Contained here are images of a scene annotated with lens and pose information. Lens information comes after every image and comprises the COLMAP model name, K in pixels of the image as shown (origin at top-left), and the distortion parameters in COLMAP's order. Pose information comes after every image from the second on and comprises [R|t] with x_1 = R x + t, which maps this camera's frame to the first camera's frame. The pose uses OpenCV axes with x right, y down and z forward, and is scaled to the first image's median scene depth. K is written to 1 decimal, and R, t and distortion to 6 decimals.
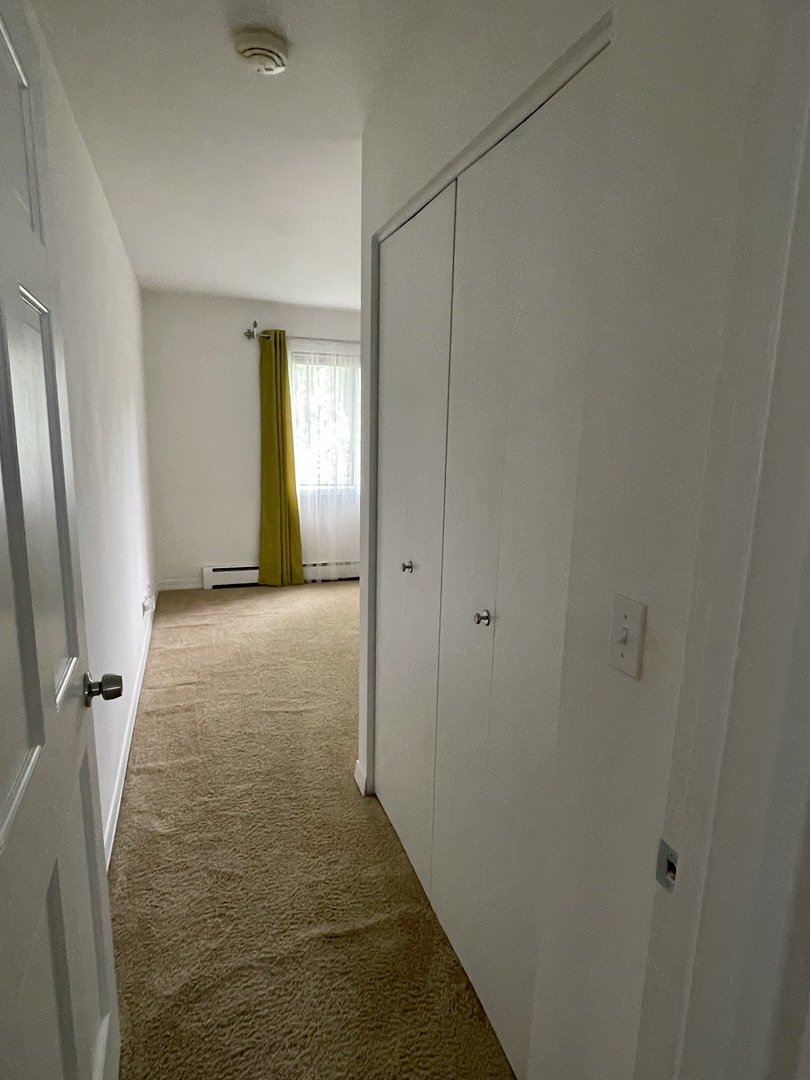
lens RADIAL K [[613.2, 0, 405.0], [0, 613.2, 544.1], [0, 0, 1]] dist [-0.006279, -0.006706]
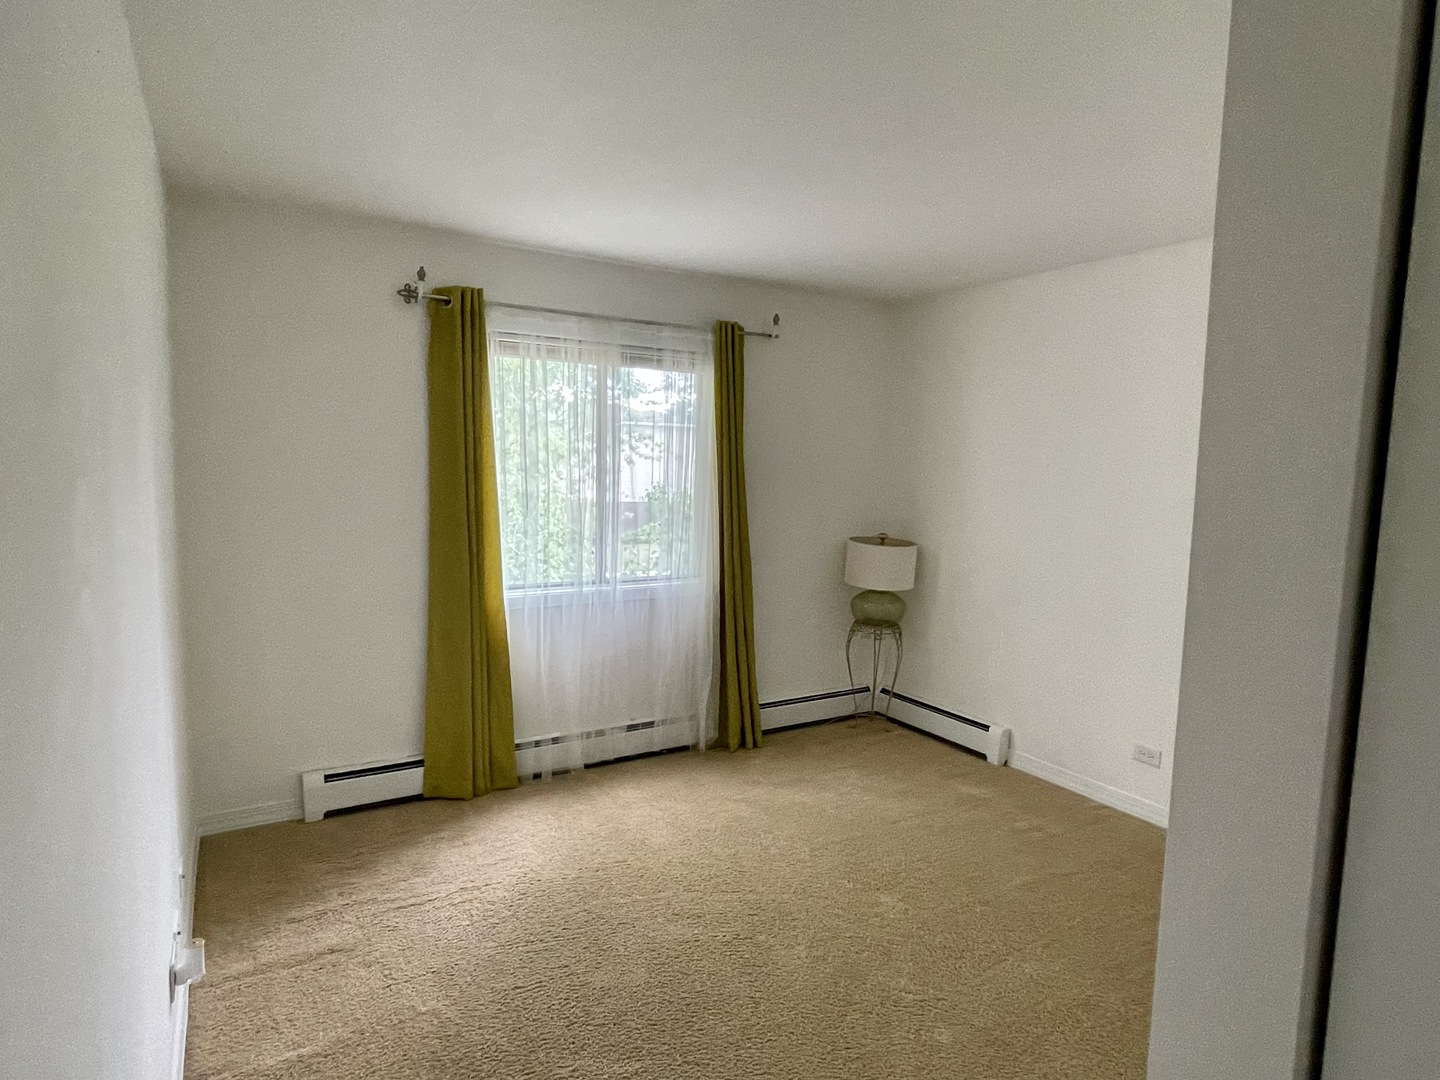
lens RADIAL K [[817.6, 0, 727.6], [0, 817.6, 533.9], [0, 0, 1]] dist [-0.006279, -0.006706]
pose [[0.976104, -0.025676, 0.215781, -0.141966], [0.044859, 0.995415, -0.084478, -0.078469], [-0.212622, 0.092139, 0.972781, 0.306070]]
